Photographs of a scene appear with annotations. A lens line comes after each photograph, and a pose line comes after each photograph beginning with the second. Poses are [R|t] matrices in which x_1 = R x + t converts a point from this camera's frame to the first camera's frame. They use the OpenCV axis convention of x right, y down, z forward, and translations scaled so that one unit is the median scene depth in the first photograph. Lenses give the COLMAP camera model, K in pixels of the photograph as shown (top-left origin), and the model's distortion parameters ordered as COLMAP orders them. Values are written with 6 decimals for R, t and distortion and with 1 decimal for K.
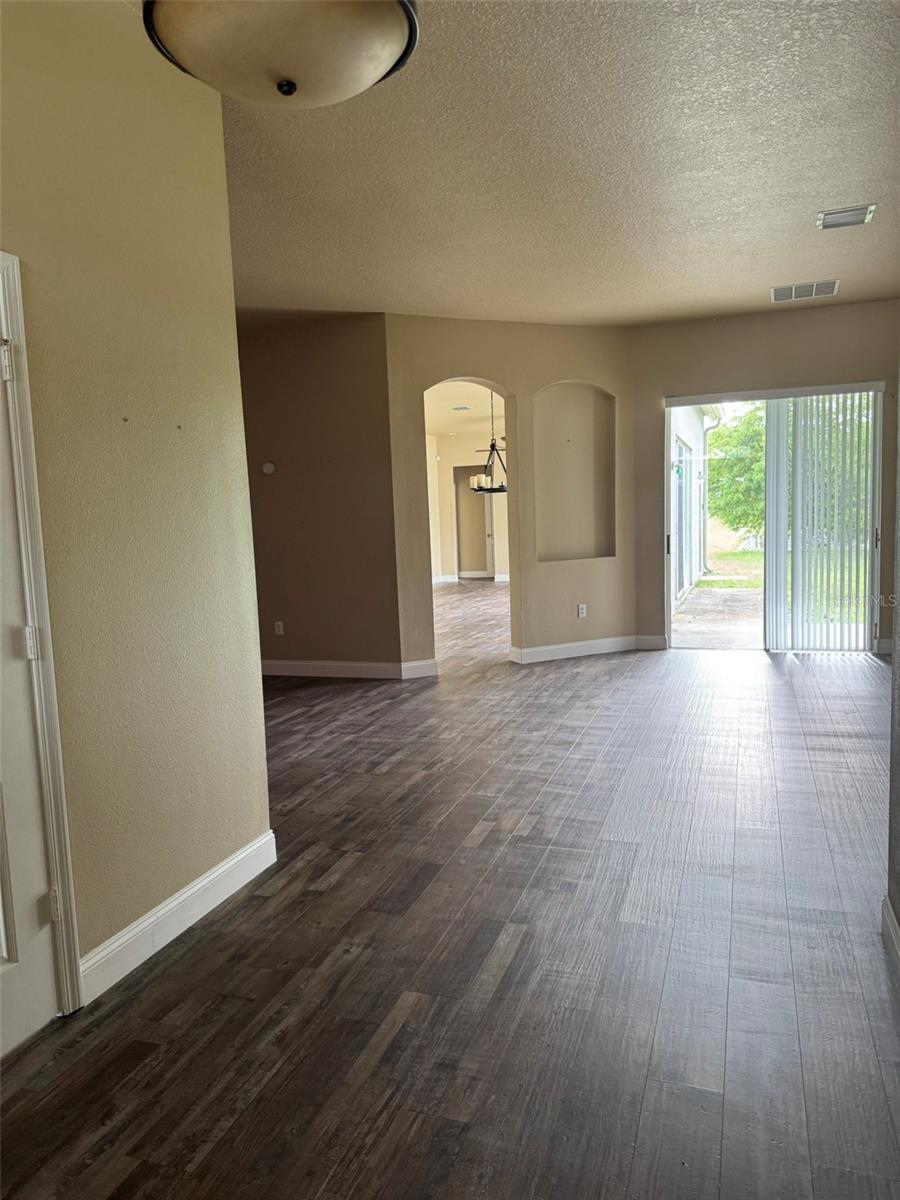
lens RADIAL K [[836.4, 0, 454.3], [0, 836.4, 601.7], [0, 0, 1]] dist [0.019809, -0.027312]
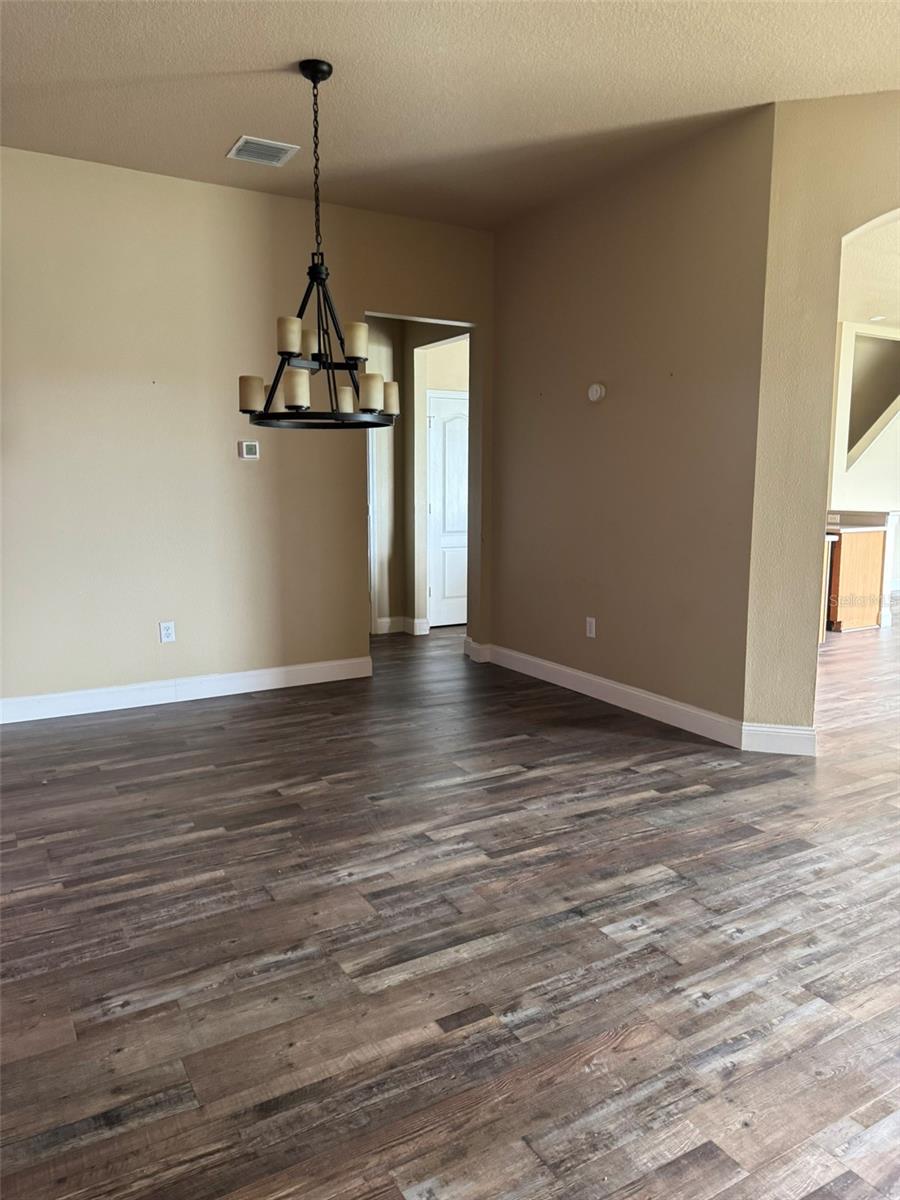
lens RADIAL K [[836.4, 0, 445.0], [0, 836.4, 594.2], [0, 0, 1]] dist [0.019809, -0.027312]
pose [[0.750367, 0.150017, -0.643774, 0.199610], [-0.110834, 0.988673, 0.101203, -0.072754], [0.651664, -0.004587, 0.758494, 0.556040]]
